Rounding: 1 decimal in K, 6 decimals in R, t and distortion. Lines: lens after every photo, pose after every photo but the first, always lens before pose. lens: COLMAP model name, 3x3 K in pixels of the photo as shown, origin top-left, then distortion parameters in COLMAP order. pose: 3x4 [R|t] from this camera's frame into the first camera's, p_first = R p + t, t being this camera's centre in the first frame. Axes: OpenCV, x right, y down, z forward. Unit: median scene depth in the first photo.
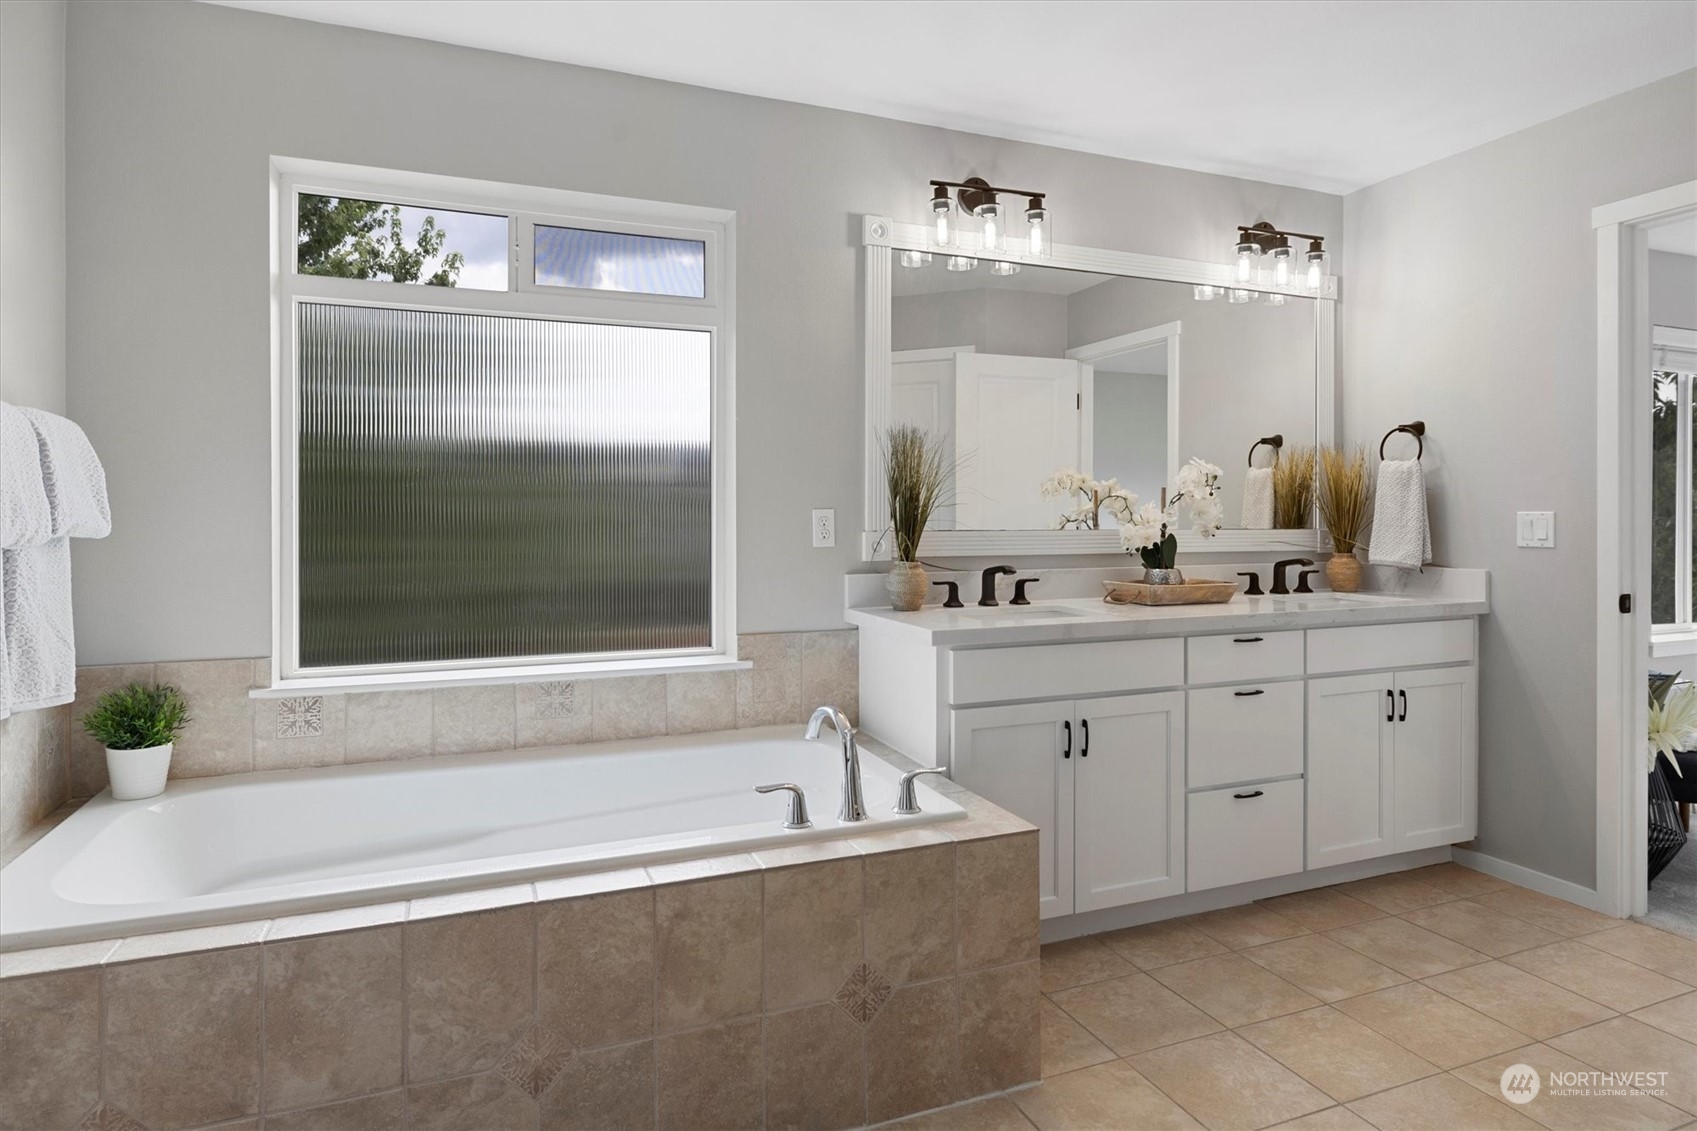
lens RADIAL K [[949.6, 0, 844.1], [0, 949.6, 513.2], [0, 0, 1]] dist [0.001458, 0.000818]
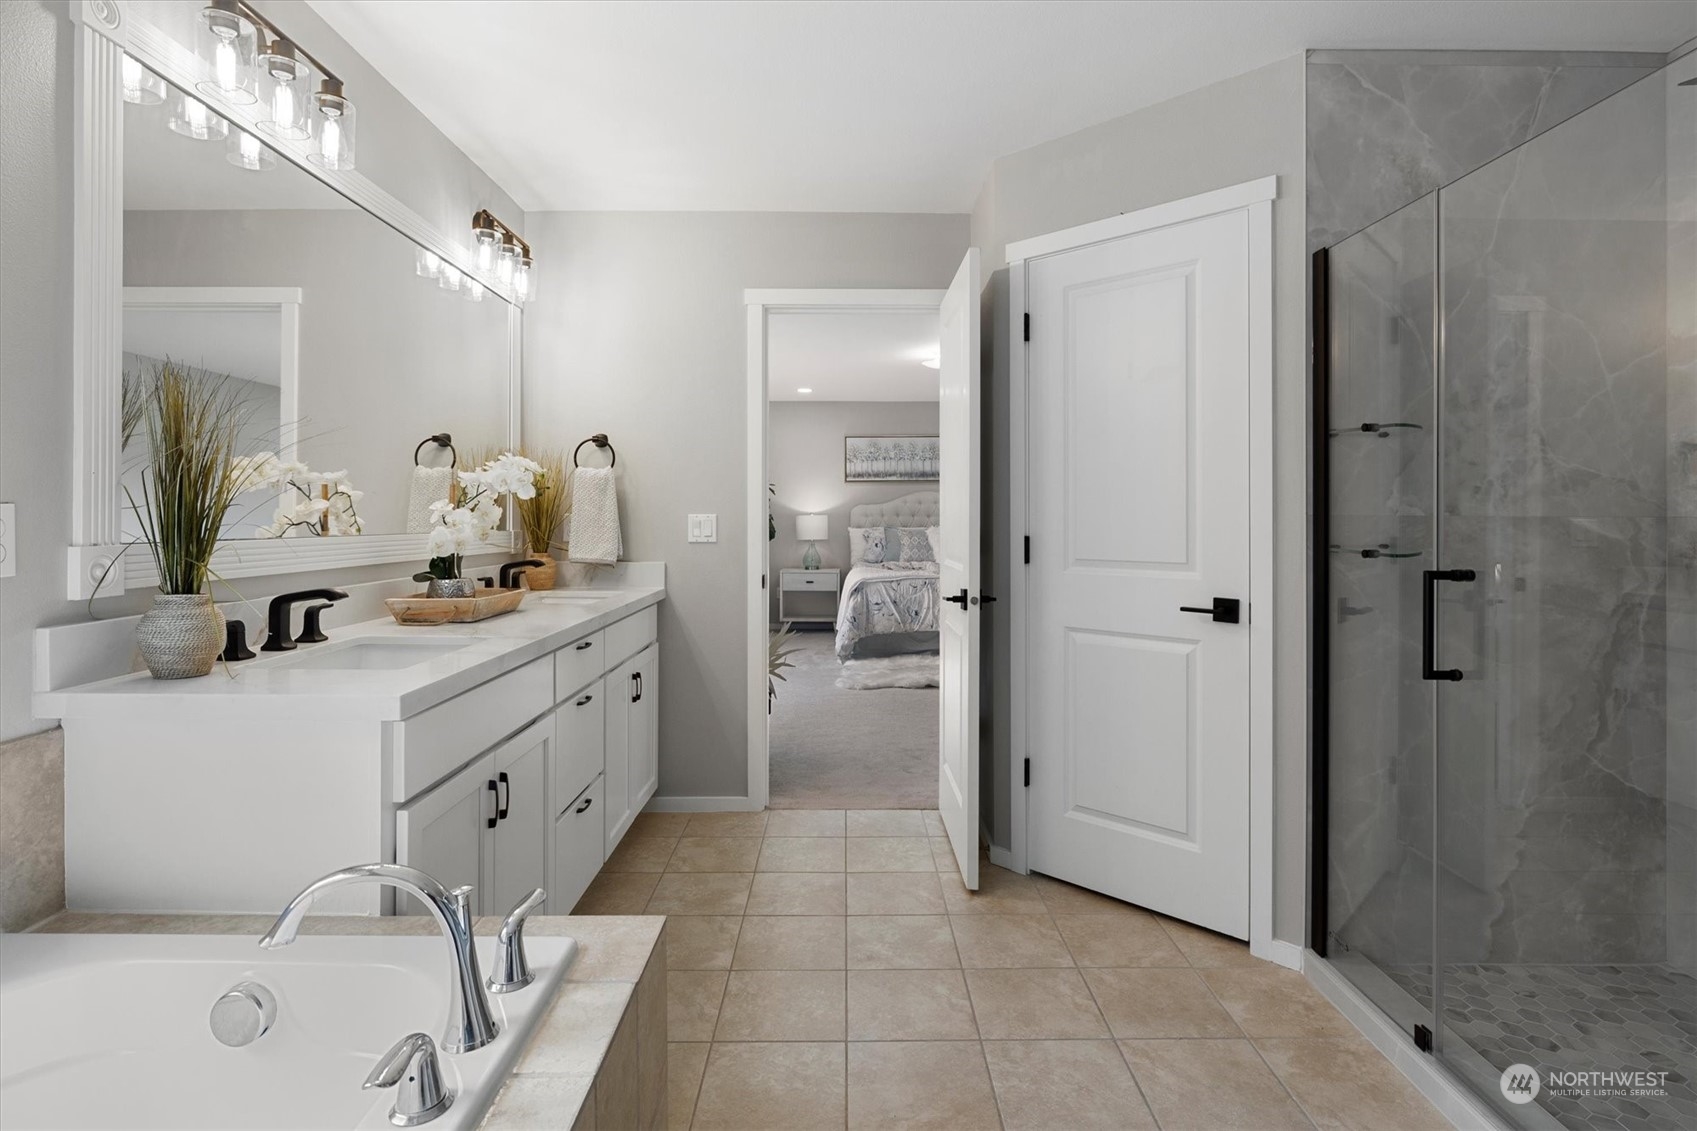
lens RADIAL K [[850.5, 0, 849.7], [0, 850.5, 520.8], [0, 0, 1]] dist [-0.005890, -0.000264]
pose [[0.371192, -0.002500, 0.928553, -0.263729], [-0.002207, 0.999991, 0.003574, 0.002397], [-0.928554, -0.003376, 0.371183, 0.409494]]
